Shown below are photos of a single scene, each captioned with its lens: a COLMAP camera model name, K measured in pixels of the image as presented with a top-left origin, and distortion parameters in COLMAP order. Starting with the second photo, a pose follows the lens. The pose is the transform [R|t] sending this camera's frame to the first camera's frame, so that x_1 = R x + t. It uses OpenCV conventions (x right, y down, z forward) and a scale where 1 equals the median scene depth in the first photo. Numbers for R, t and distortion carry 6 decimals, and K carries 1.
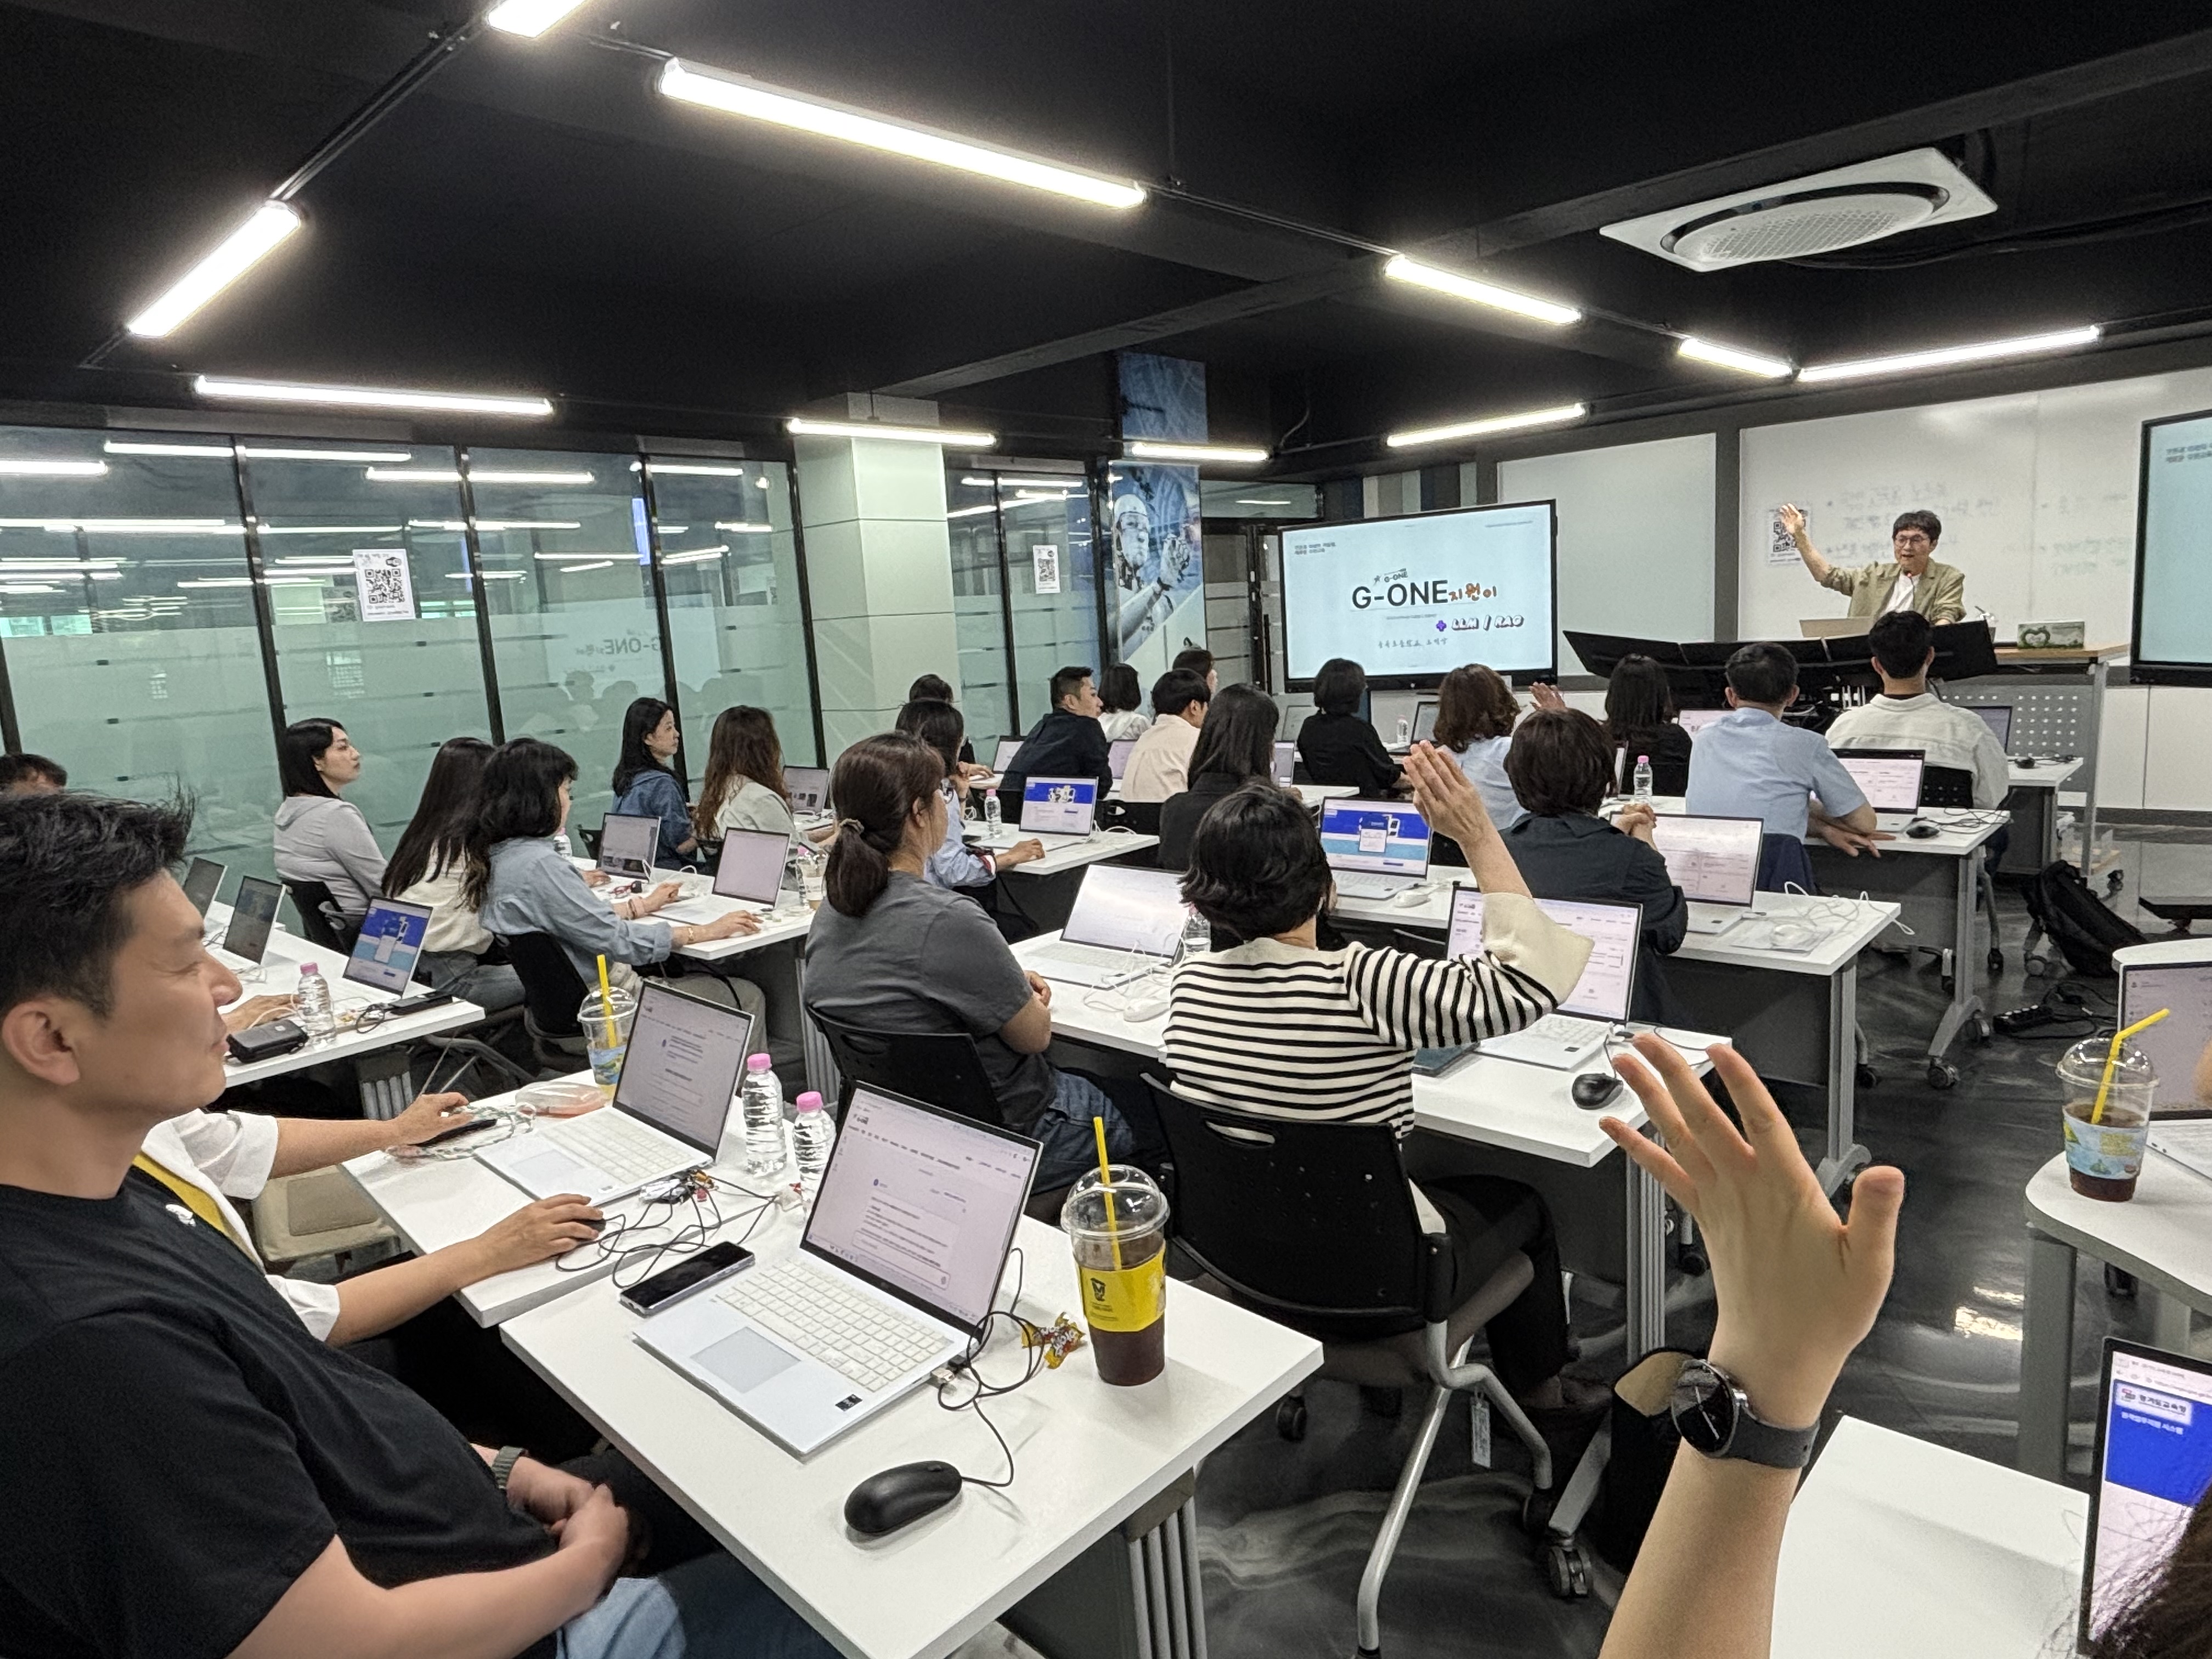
lens RADIAL K [[1320.4, 0, 1103.1], [0, 1320.4, 828.7], [0, 0, 1]] dist [-0.016566, -0.000191]
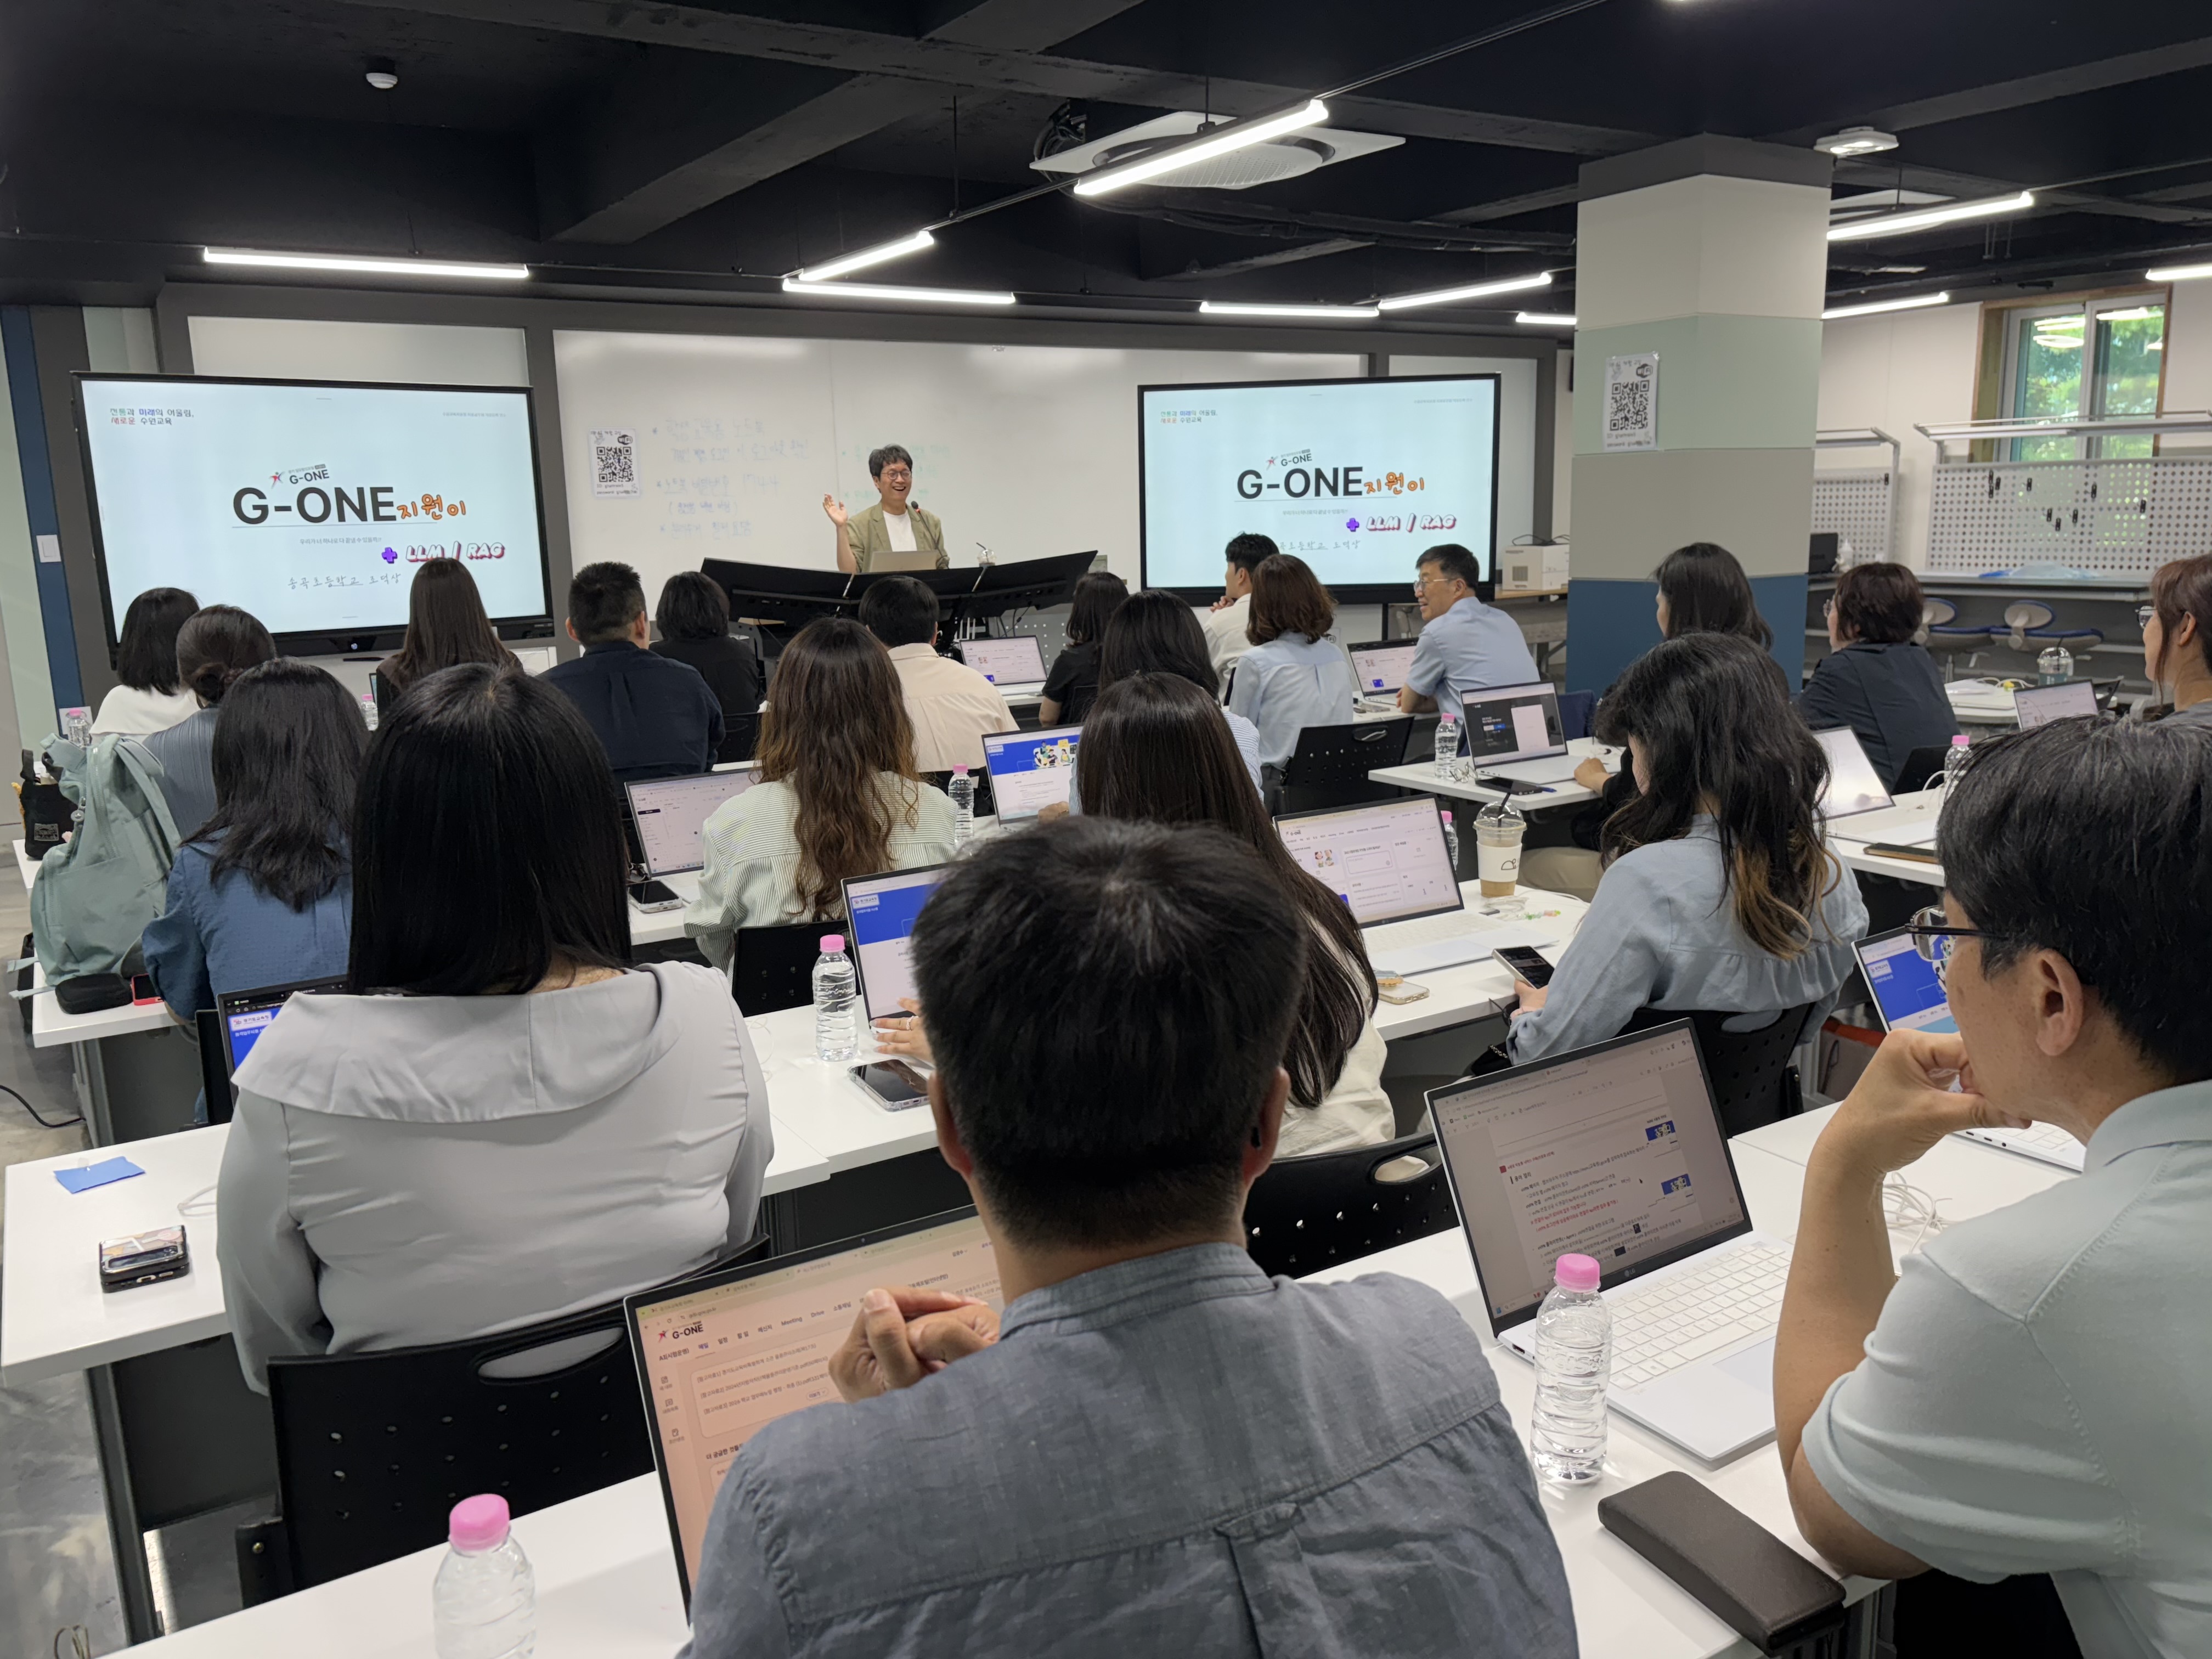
lens RADIAL K [[1663.5, 0, 1106.5], [0, 1663.5, 822.0], [0, 0, 1]] dist [0.014277, 0.000242]
pose [[0.267745, -0.122960, 0.955612, -0.826371], [0.155616, 0.984320, 0.083053, -0.058275], [-0.950840, 0.126472, 0.282681, 0.748873]]
